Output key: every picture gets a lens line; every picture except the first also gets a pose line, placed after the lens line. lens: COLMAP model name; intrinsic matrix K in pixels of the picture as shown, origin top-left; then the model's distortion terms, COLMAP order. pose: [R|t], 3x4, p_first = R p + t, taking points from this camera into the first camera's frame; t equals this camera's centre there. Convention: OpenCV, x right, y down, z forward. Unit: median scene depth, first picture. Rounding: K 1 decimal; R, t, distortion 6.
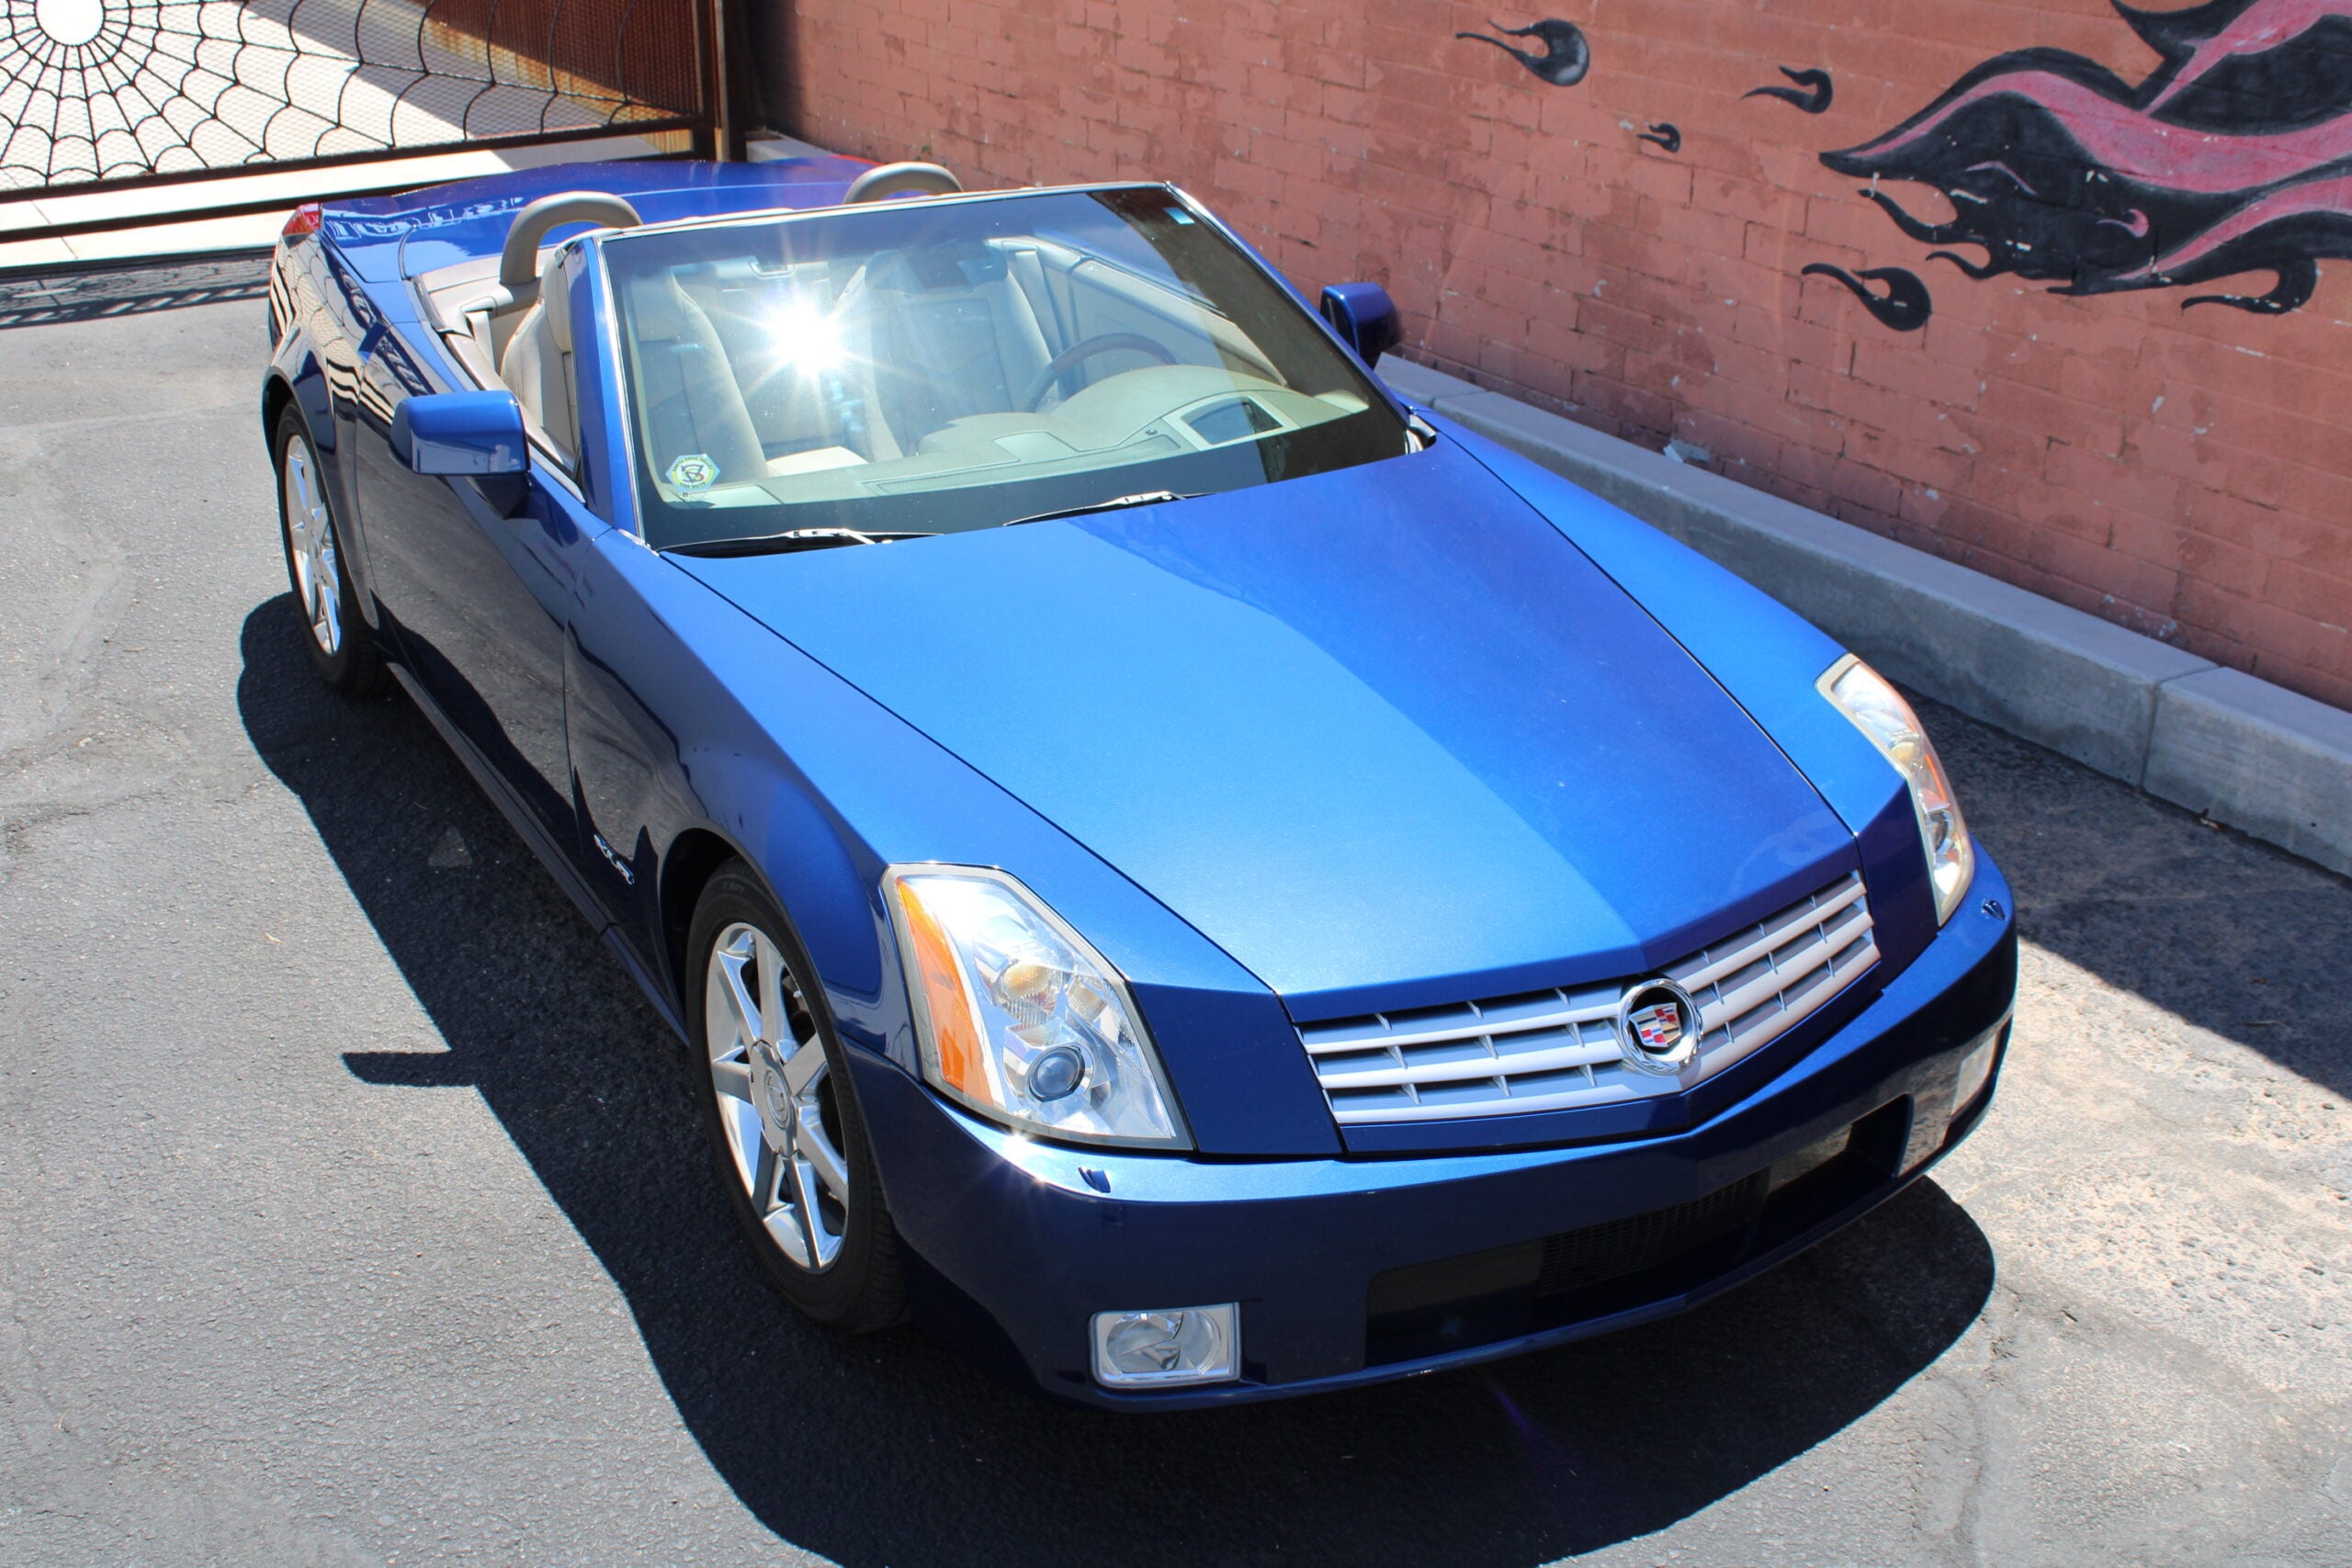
lens RADIAL K [[2563.7, 0, 1197.0], [0, 2563.7, 806.4], [0, 0, 1]] dist [-0.063607, 0.000000]
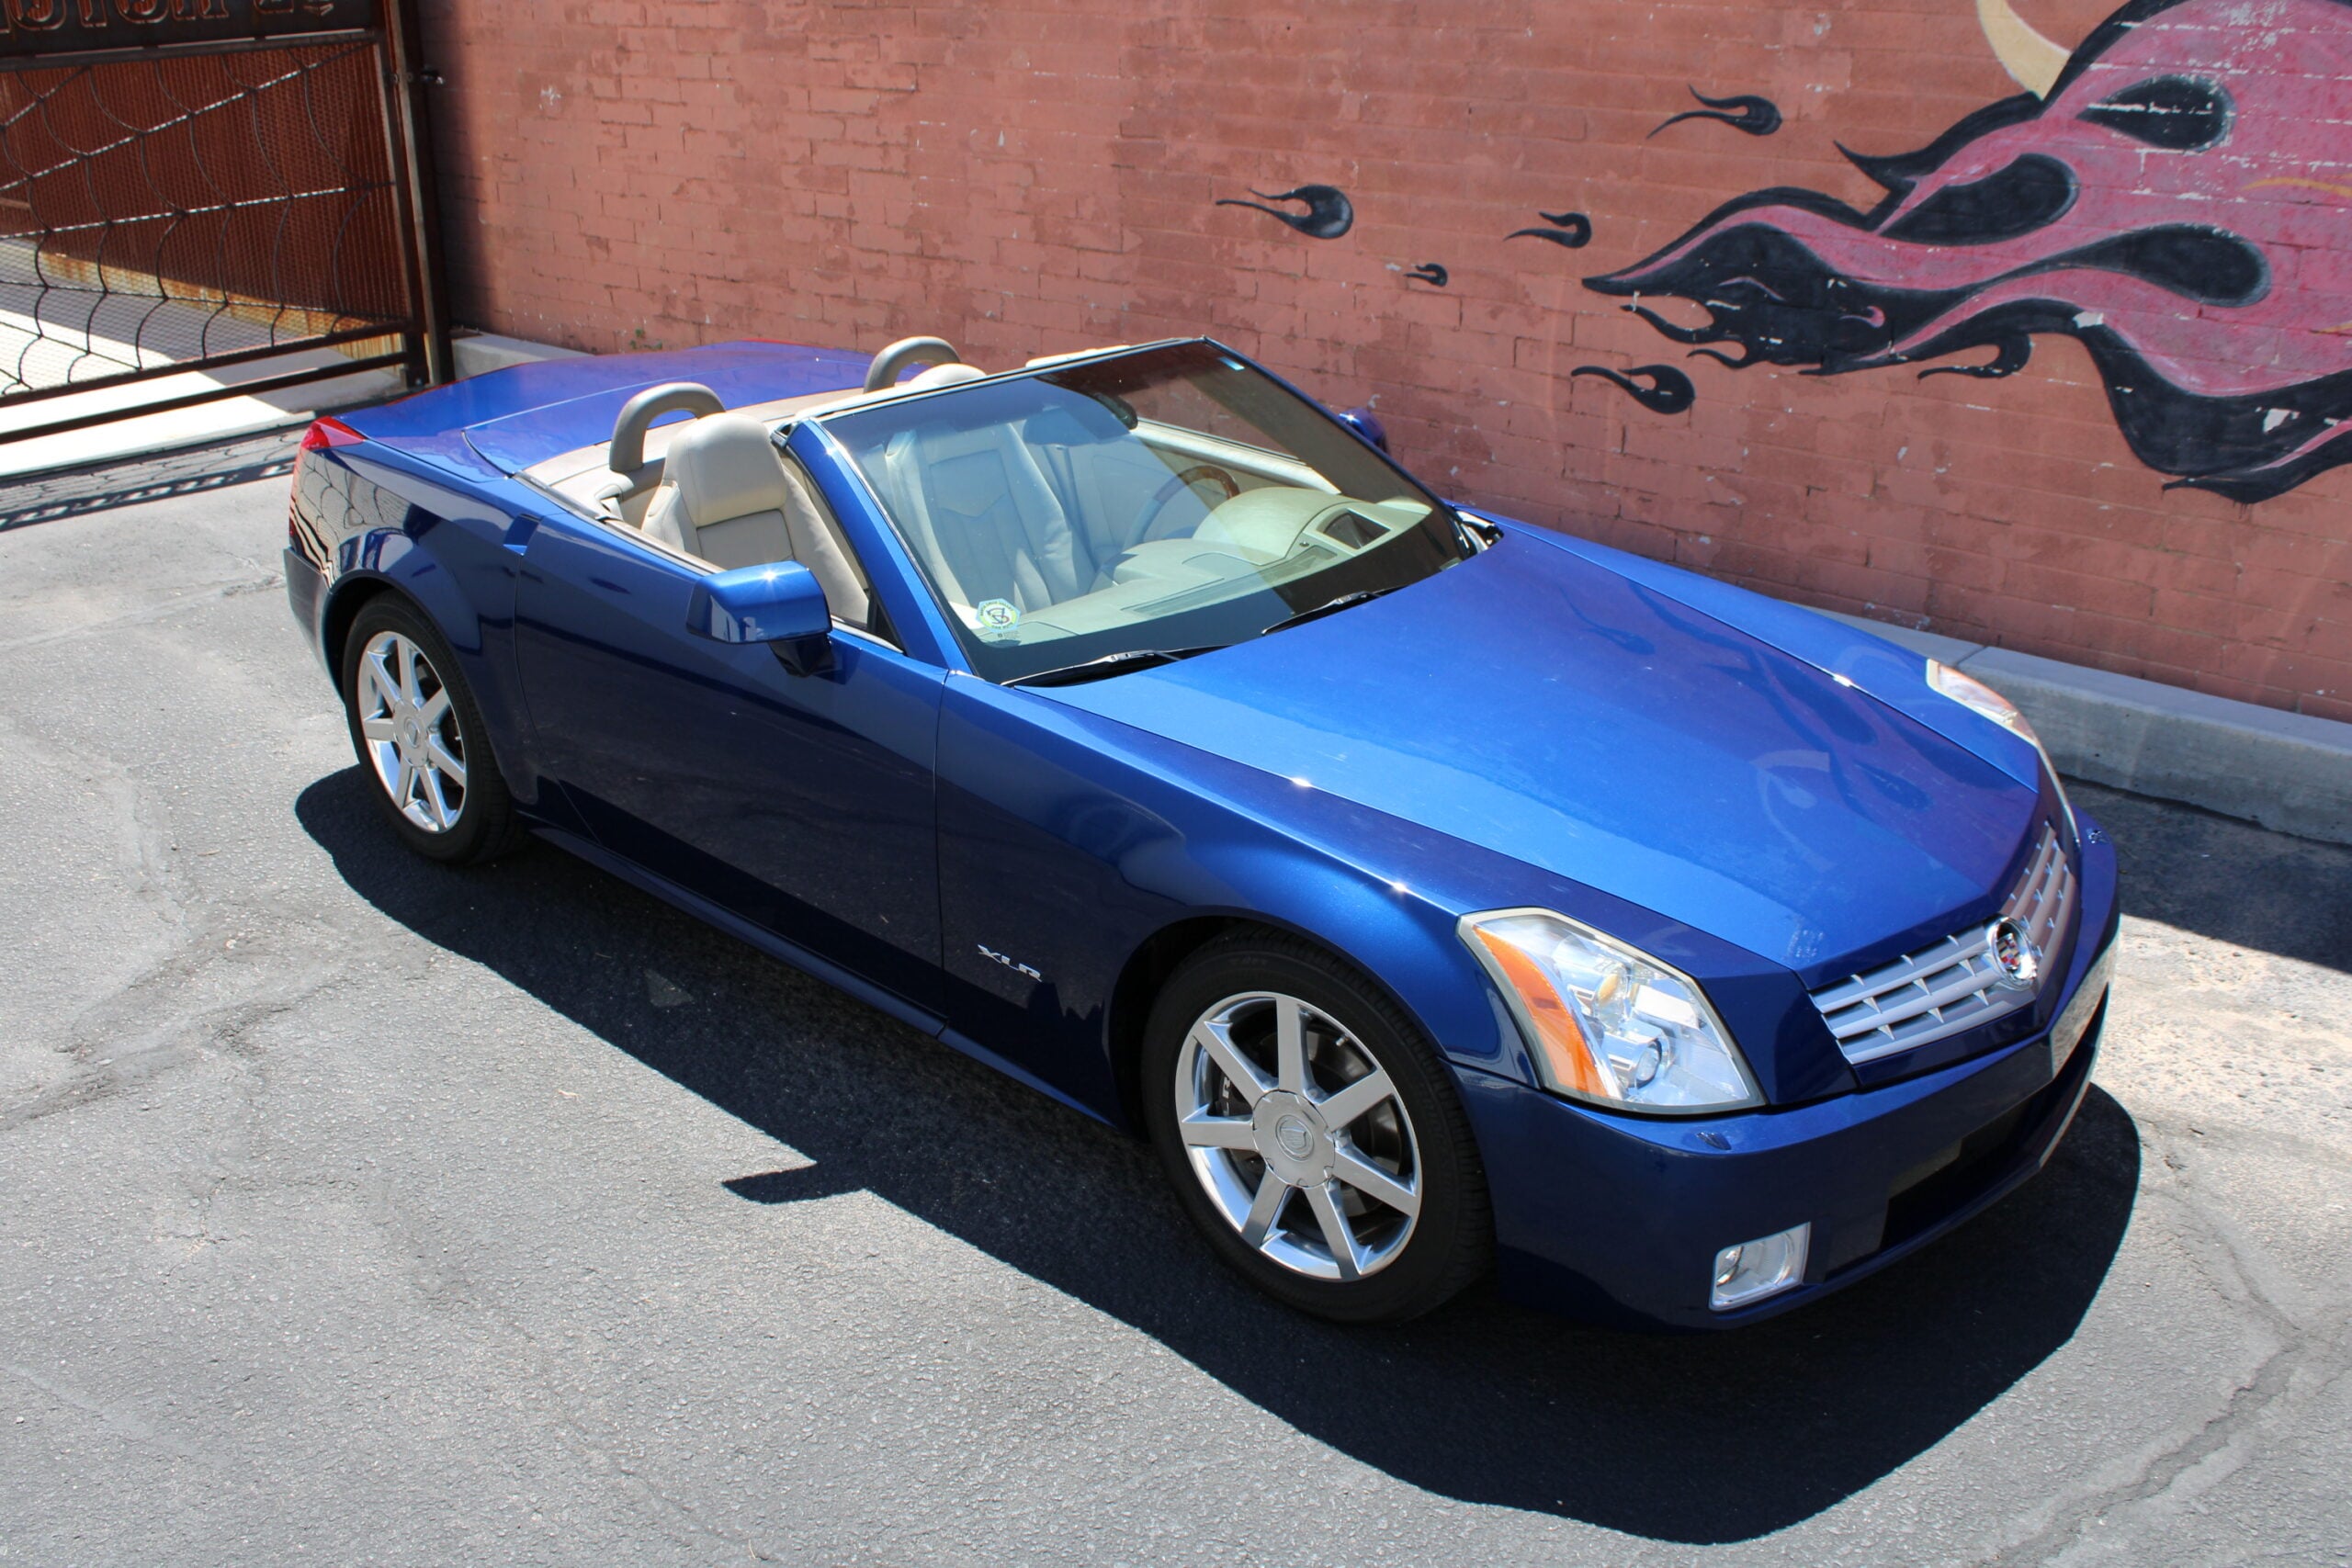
lens RADIAL K [[2211.4, 0, 1189.1], [0, 2211.4, 780.4], [0, 0, 1]] dist [-0.080720, 0.000000]
pose [[0.952579, -0.127403, 0.276335, -0.271201], [0.137148, 0.990419, -0.016149, -0.021536], [-0.271630, 0.053282, 0.960926, 0.025682]]
